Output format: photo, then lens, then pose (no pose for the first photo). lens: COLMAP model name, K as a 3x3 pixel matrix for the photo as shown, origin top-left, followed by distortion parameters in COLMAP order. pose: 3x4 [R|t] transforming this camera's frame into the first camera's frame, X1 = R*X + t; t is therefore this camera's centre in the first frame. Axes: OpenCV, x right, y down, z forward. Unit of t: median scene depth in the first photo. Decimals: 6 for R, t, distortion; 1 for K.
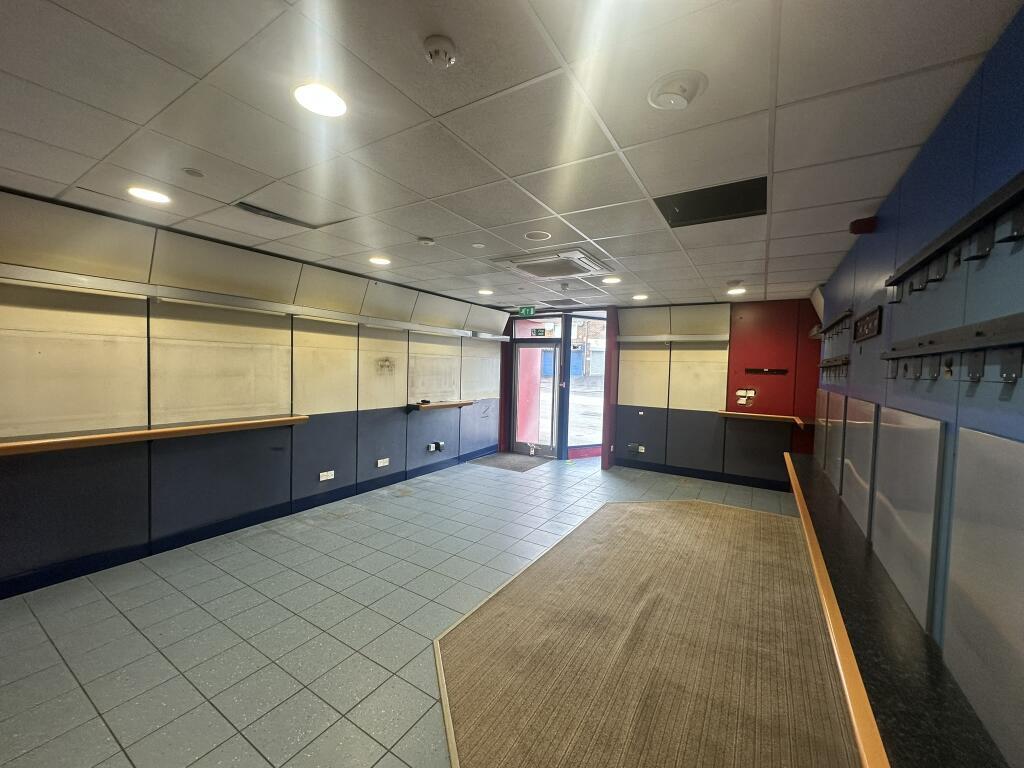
lens RADIAL K [[409.0, 0, 510.5], [0, 409.0, 382.6], [0, 0, 1]] dist [-0.003117, 0.000426]
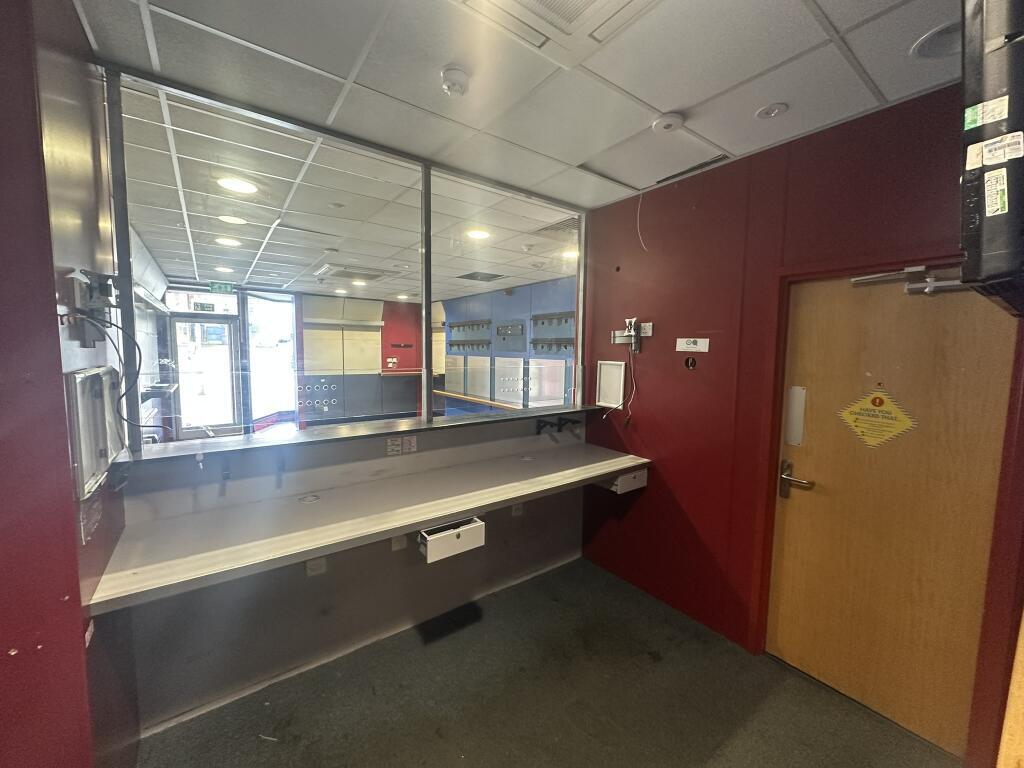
lens RADIAL K [[409.0, 0, 511.9], [0, 409.0, 383.5], [0, 0, 1]] dist [-0.003117, 0.000426]
pose [[0.370777, -0.100984, 0.923215, -0.627654], [0.029980, 0.994854, 0.096780, -0.020124], [-0.928238, -0.008205, 0.371897, -0.008096]]
